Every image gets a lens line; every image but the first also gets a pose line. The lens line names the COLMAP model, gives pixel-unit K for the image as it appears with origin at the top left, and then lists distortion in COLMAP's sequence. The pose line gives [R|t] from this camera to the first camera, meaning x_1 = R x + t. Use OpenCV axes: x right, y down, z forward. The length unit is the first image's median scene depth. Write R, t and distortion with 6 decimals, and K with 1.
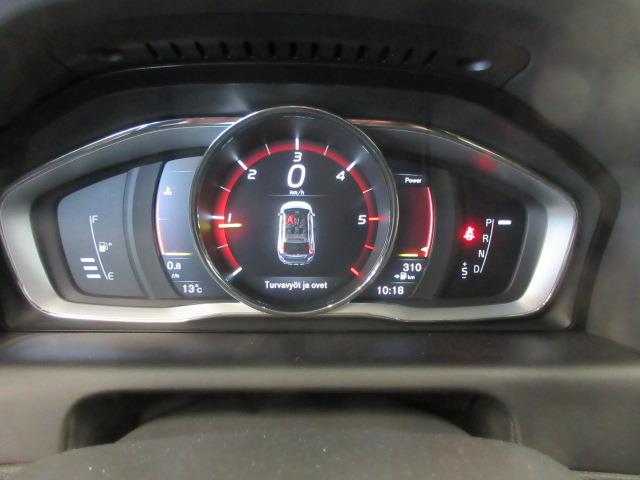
lens RADIAL K [[470.7, 0, 317.7], [0, 470.7, 241.6], [0, 0, 1]] dist [0.001690, -0.000395]
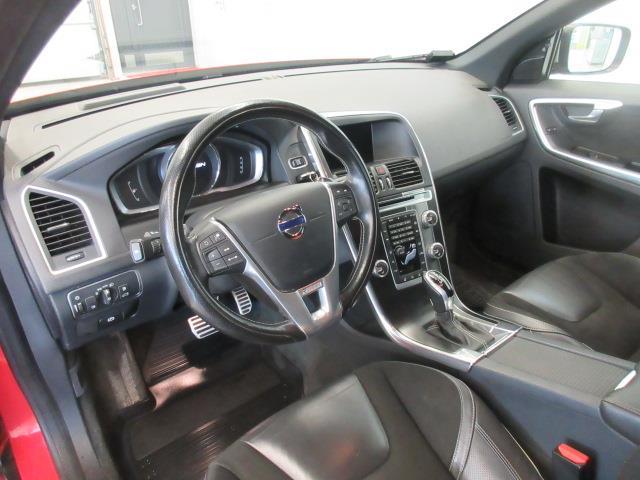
lens RADIAL K [[470.7, 0, 323.8], [0, 470.7, 235.4], [0, 0, 1]] dist [0.001690, -0.000395]
pose [[0.790774, -0.292684, 0.537600, -1.211522], [0.231237, 0.956034, 0.180355, 0.022297], [-0.566751, -0.018307, 0.823686, -2.267358]]
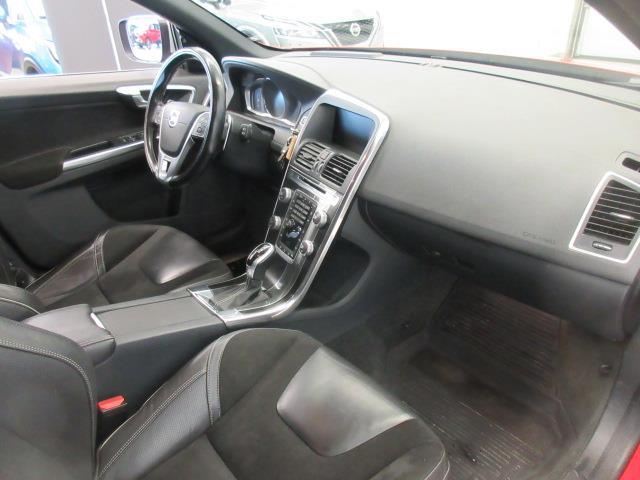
lens RADIAL K [[470.7, 0, 318.2], [0, 470.7, 242.3], [0, 0, 1]] dist [0.001690, -0.000395]
pose [[0.641731, 0.349910, -0.682454, 4.250986], [-0.249746, 0.936694, 0.245422, 0.038741], [0.725126, 0.012945, 0.688494, -2.186337]]
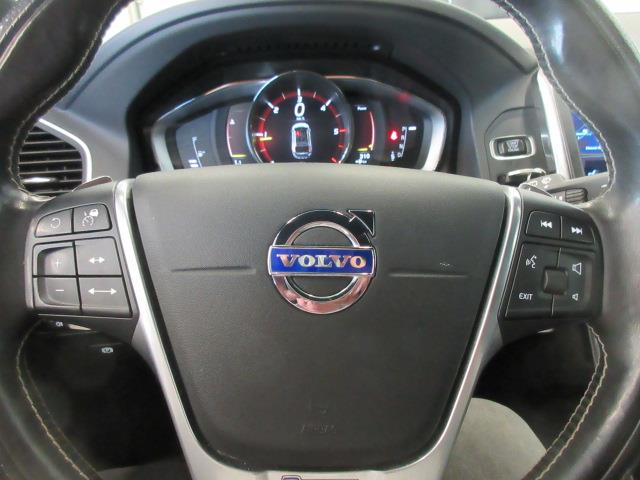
lens RADIAL K [[476.5, 0, 319.3], [0, 476.5, 239.3], [0, 0, 1]] dist [0.004614, 0.001199]
pose [[0.997867, -0.065015, 0.005816, -0.011075], [0.064753, 0.997199, 0.037443, 0.310313], [-0.008234, -0.036987, 0.999282, -0.924846]]
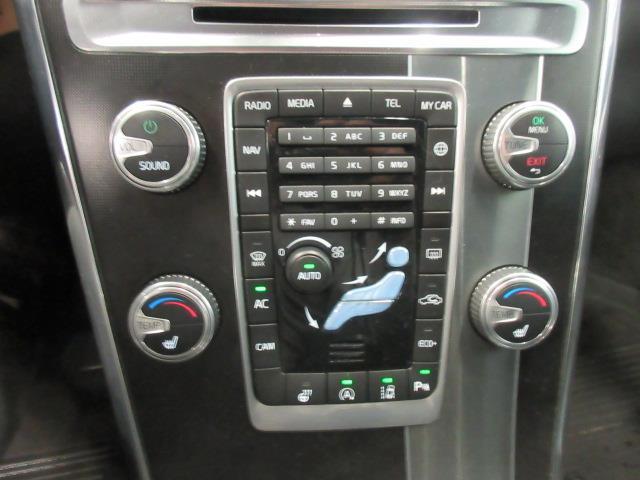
lens RADIAL K [[470.7, 0, 321.1], [0, 470.7, 241.0], [0, 0, 1]] dist [0.001690, -0.000395]
pose [[0.979633, -0.107245, 0.169759, 1.128038], [0.058908, 0.961721, 0.267624, 0.714422], [-0.191962, -0.252173, 0.948451, -0.259082]]
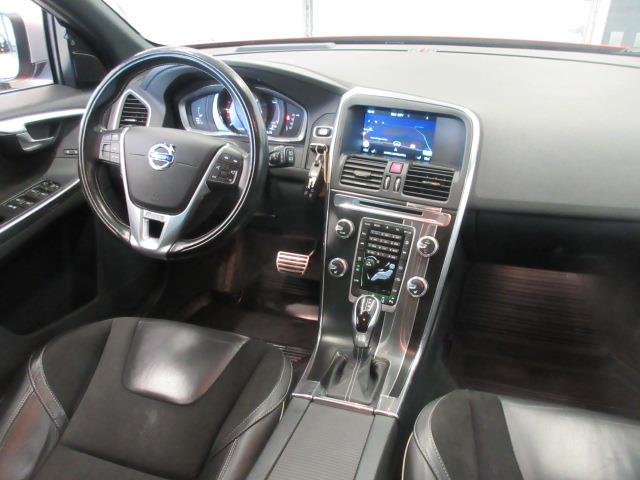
lens RADIAL K [[497.9, 0, 322.3], [0, 497.9, 242.7], [0, 0, 1]] dist [-0.009448, -0.001813]
pose [[0.947904, 0.131472, -0.290159, 1.883550], [-0.090990, 0.984657, 0.148901, 0.350953], [0.305283, -0.114742, 0.945323, -2.793895]]
